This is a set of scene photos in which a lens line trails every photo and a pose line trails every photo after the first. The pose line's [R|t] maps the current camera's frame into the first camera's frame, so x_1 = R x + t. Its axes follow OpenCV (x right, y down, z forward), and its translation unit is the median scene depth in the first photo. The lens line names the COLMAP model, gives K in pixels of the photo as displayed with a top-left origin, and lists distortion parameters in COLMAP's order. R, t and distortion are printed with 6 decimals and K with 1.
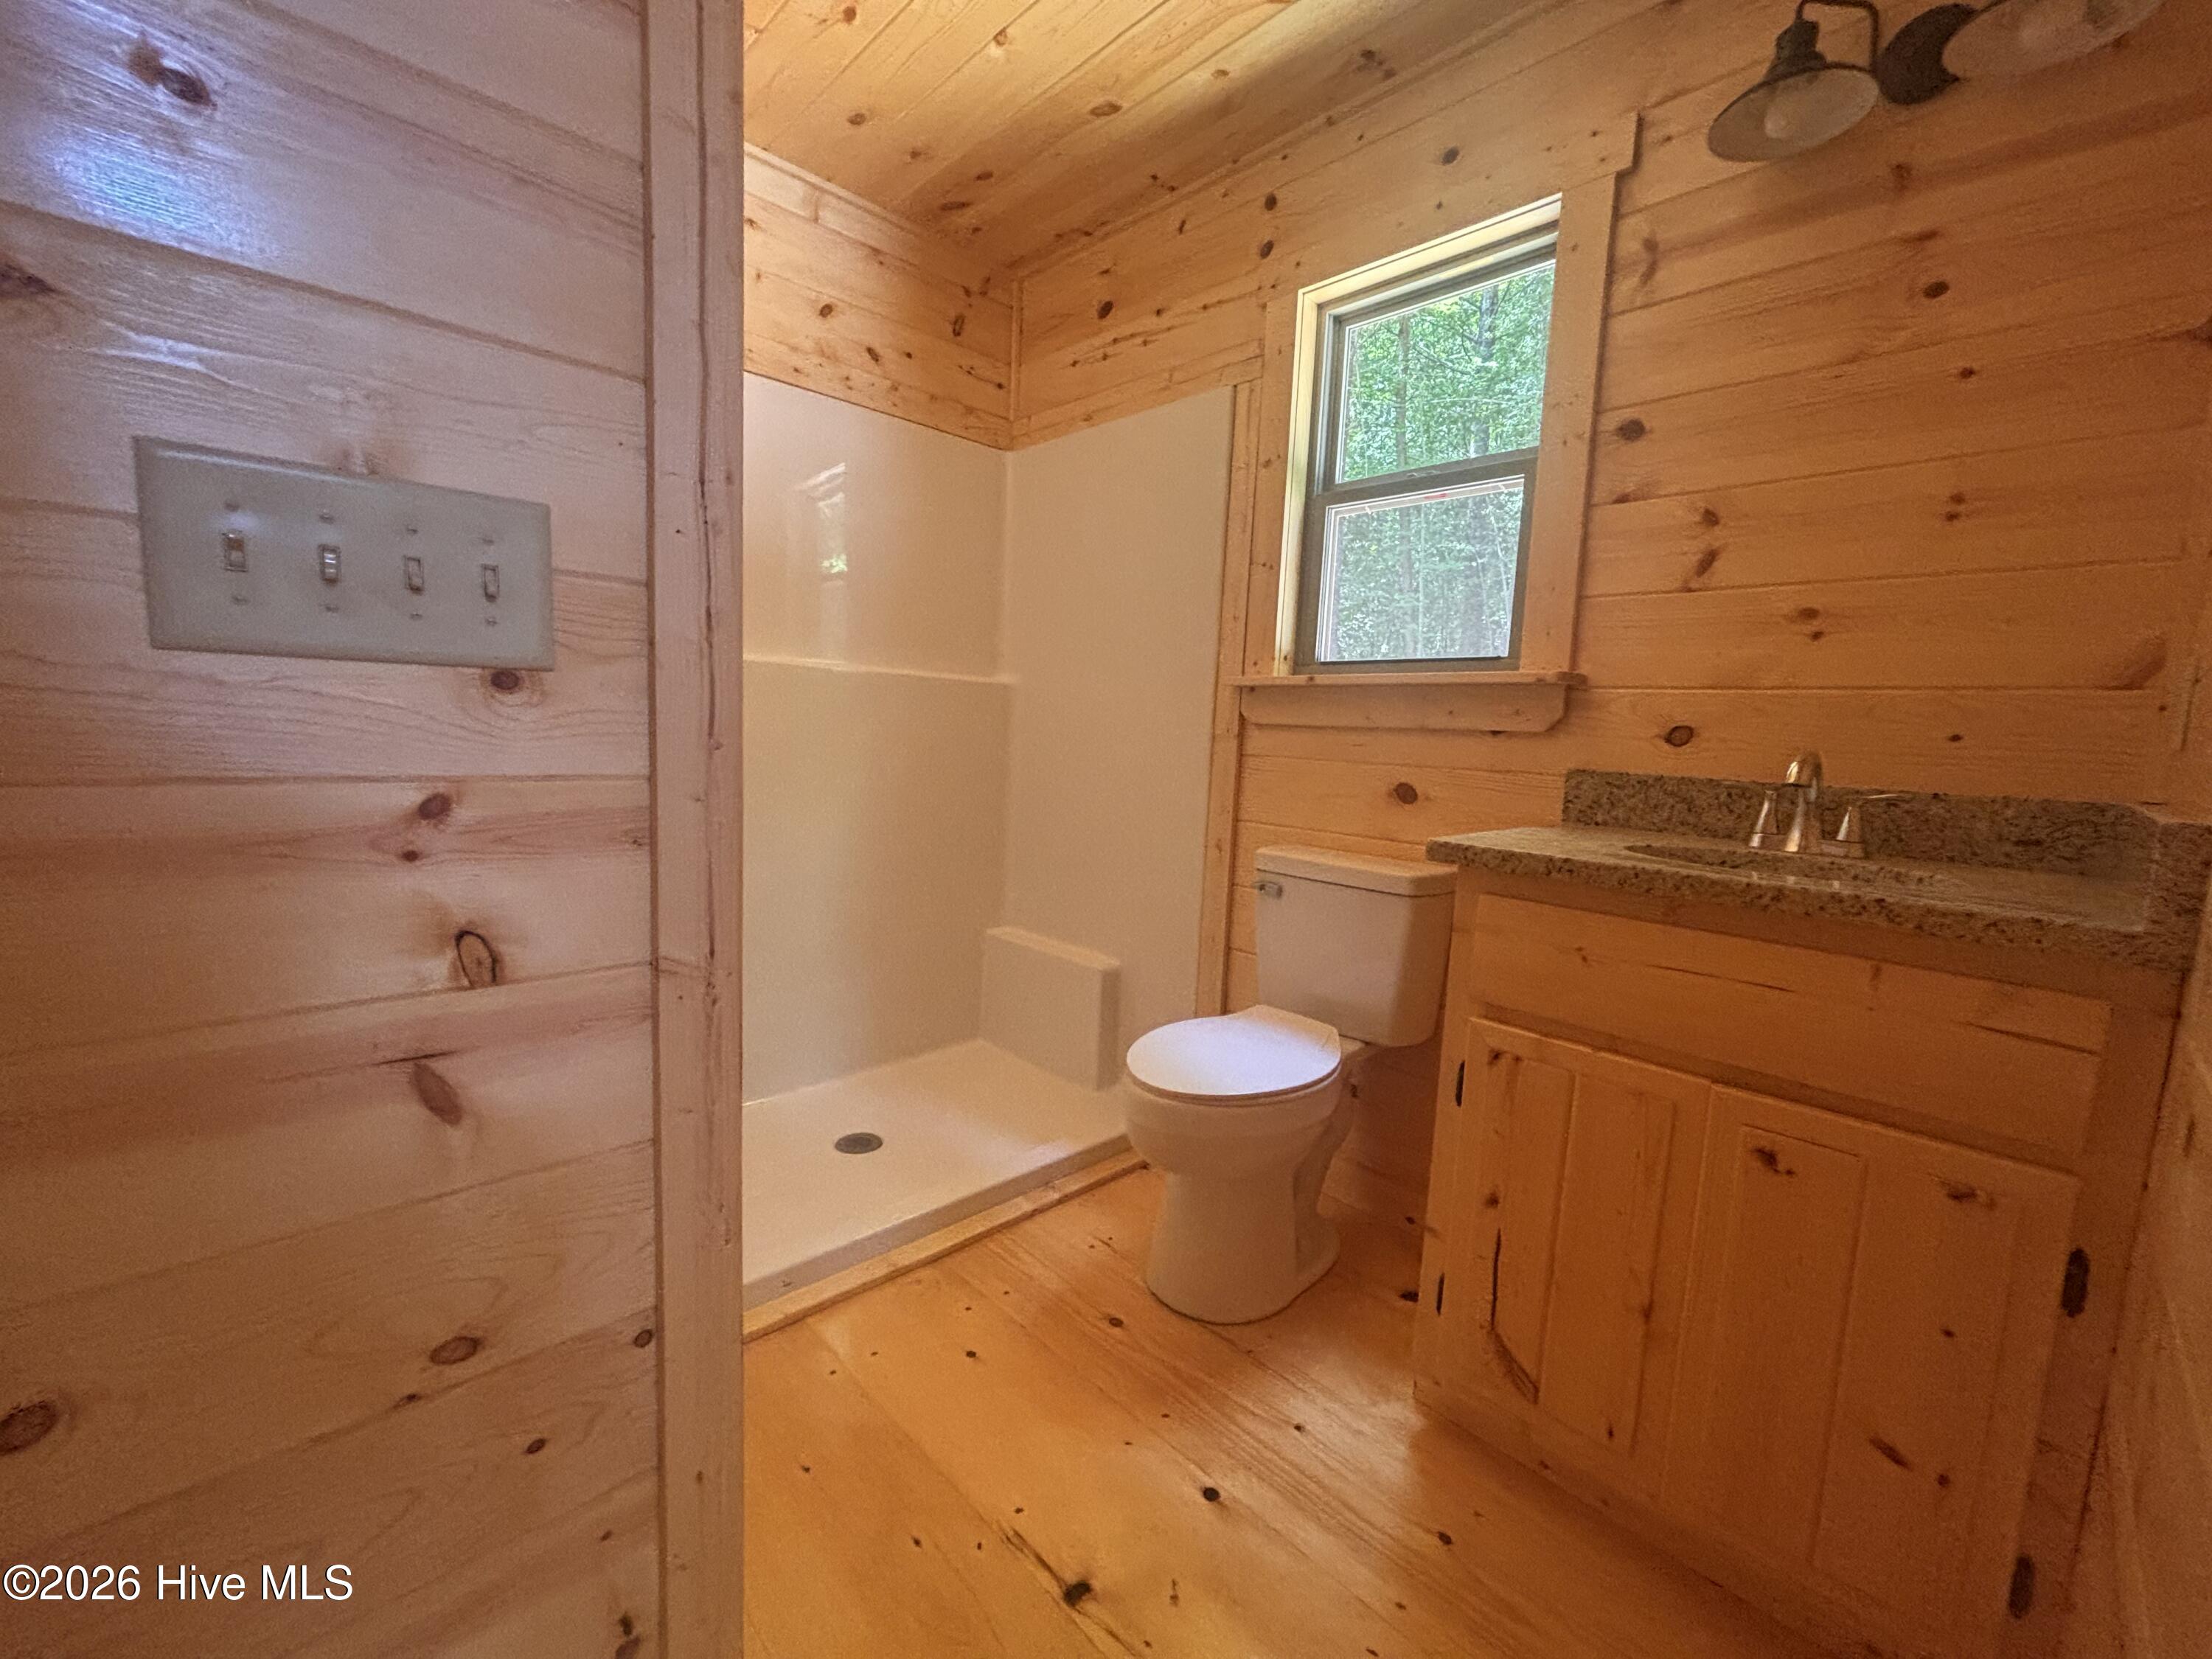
lens RADIAL K [[893.9, 0, 1103.0], [0, 893.9, 833.9], [0, 0, 1]] dist [-0.014480, -0.000339]
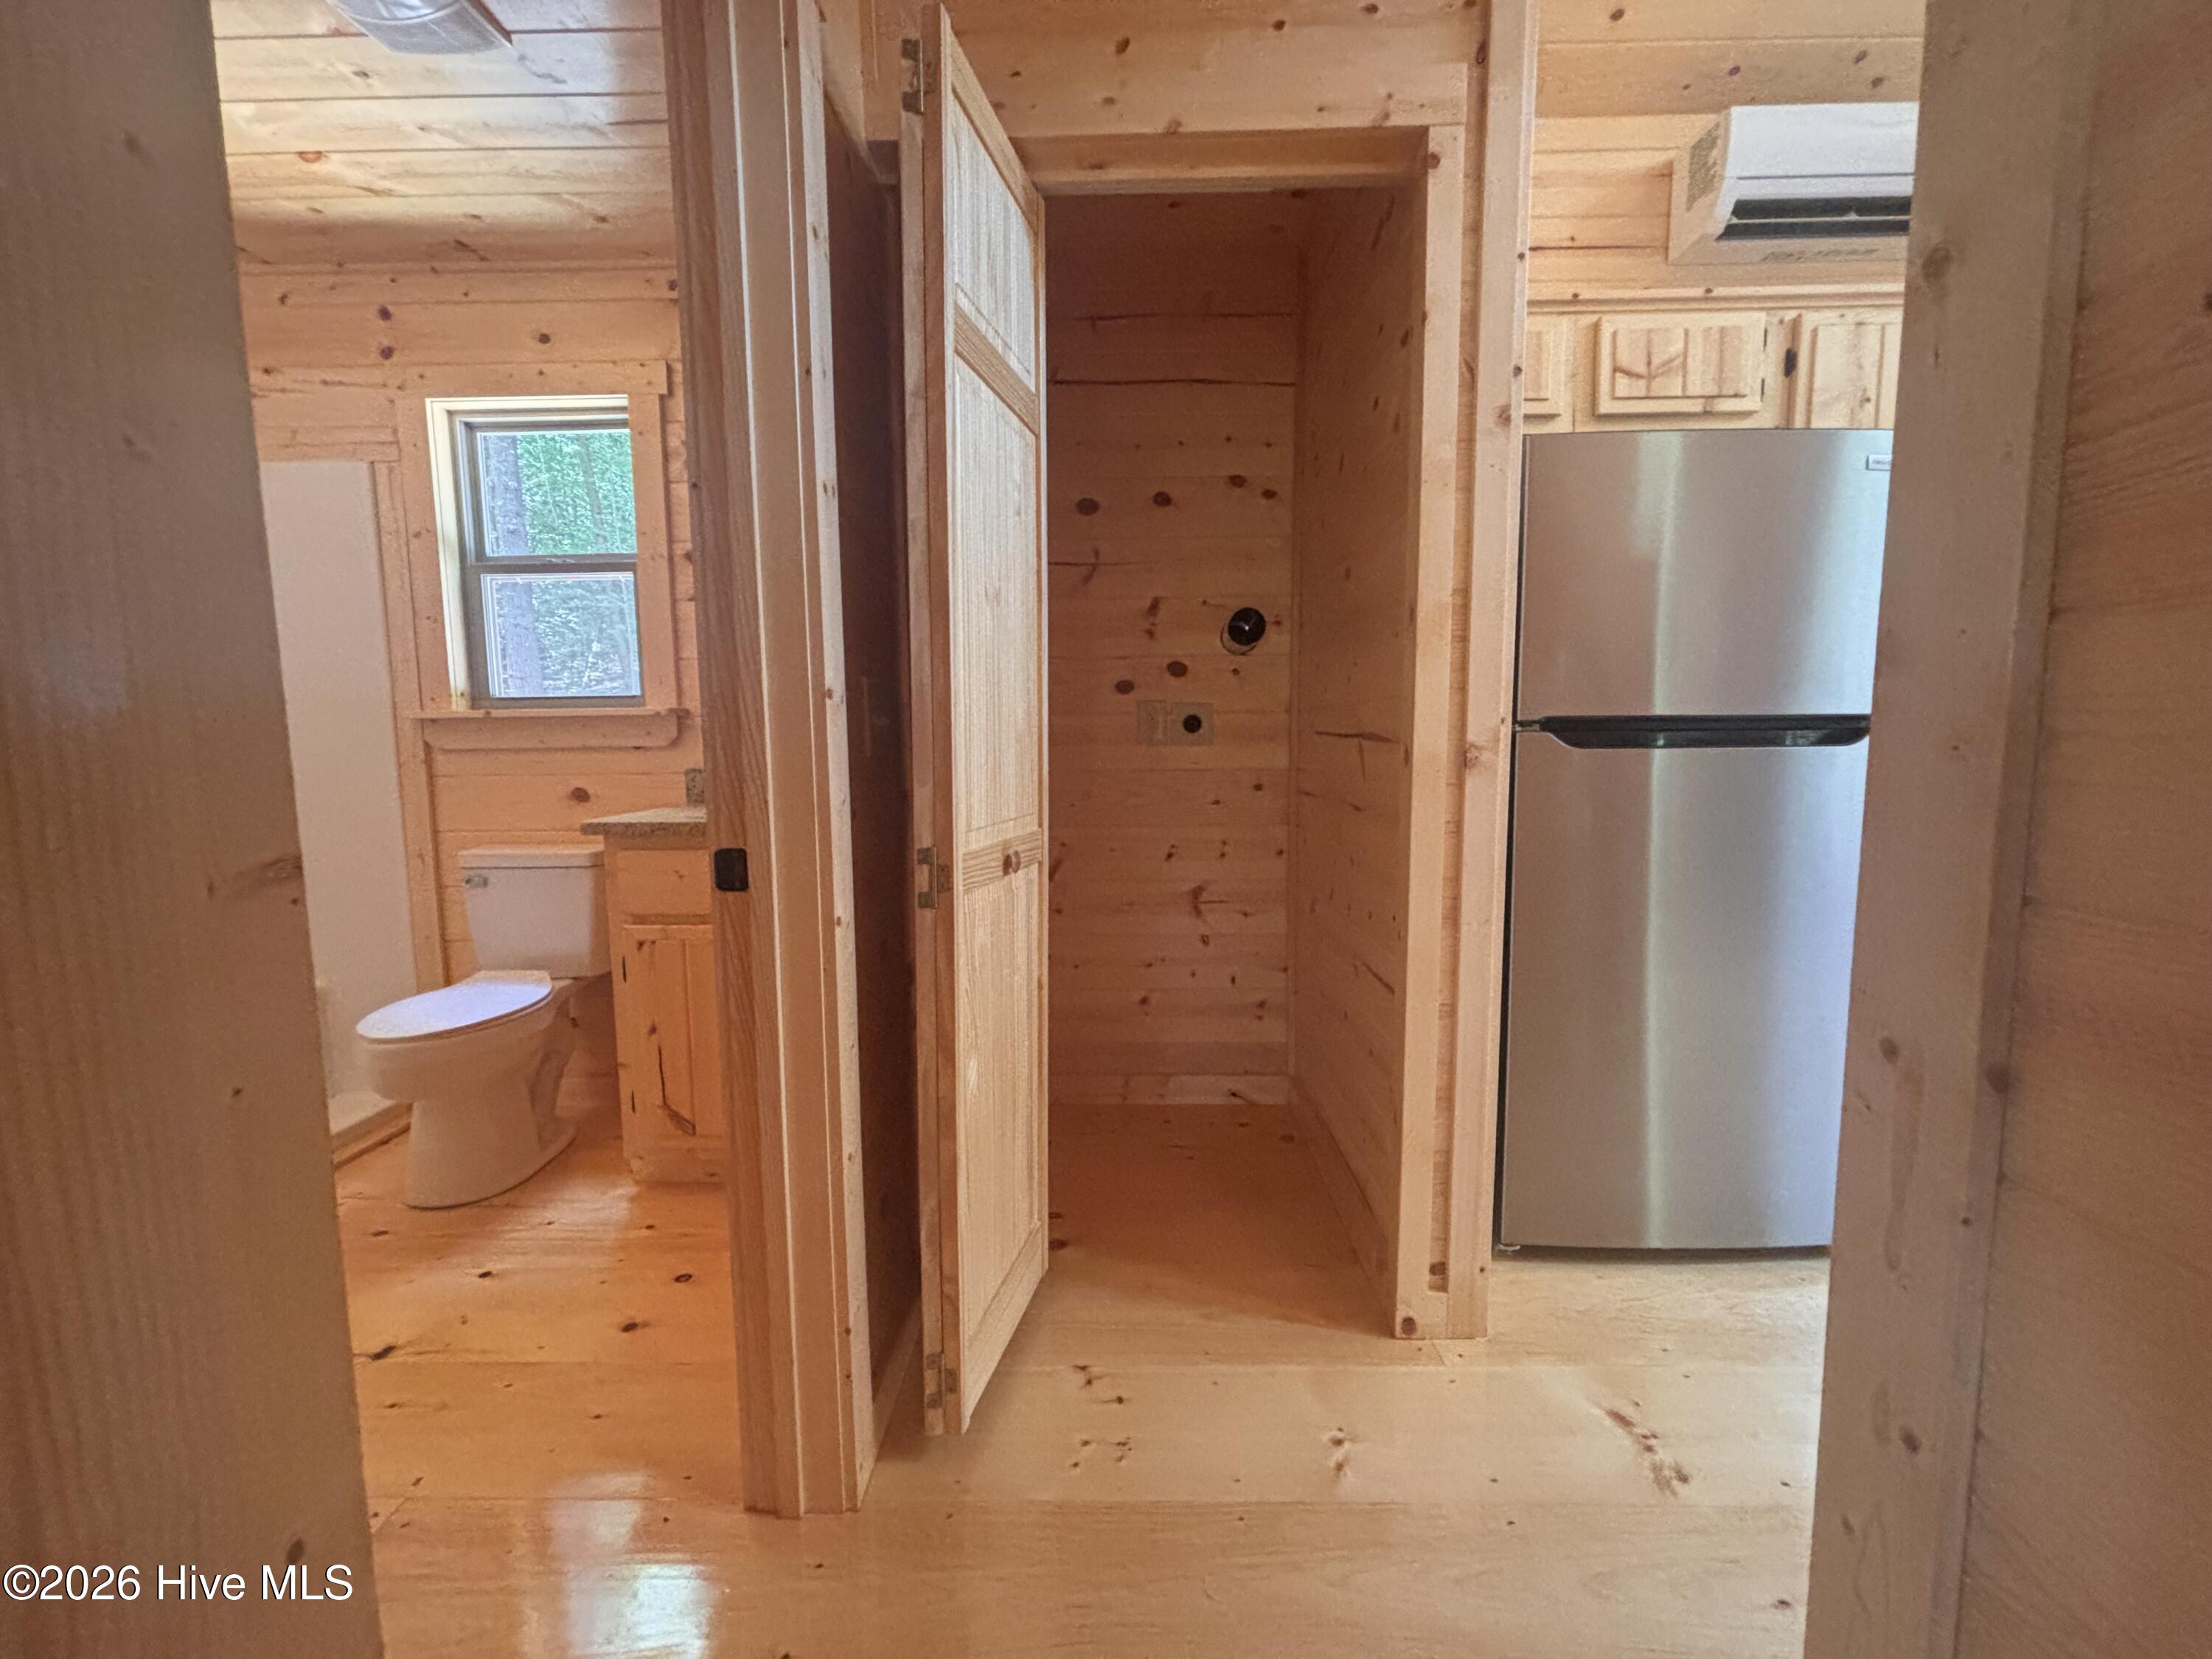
lens RADIAL K [[911.5, 0, 1100.6], [0, 911.5, 821.3], [0, 0, 1]] dist [-0.010402, 0.011118]
pose [[0.706966, -0.125071, 0.696100, -0.071275], [0.127484, 0.990653, 0.048520, 0.027580], [-0.695662, 0.054440, 0.716303, -0.530120]]
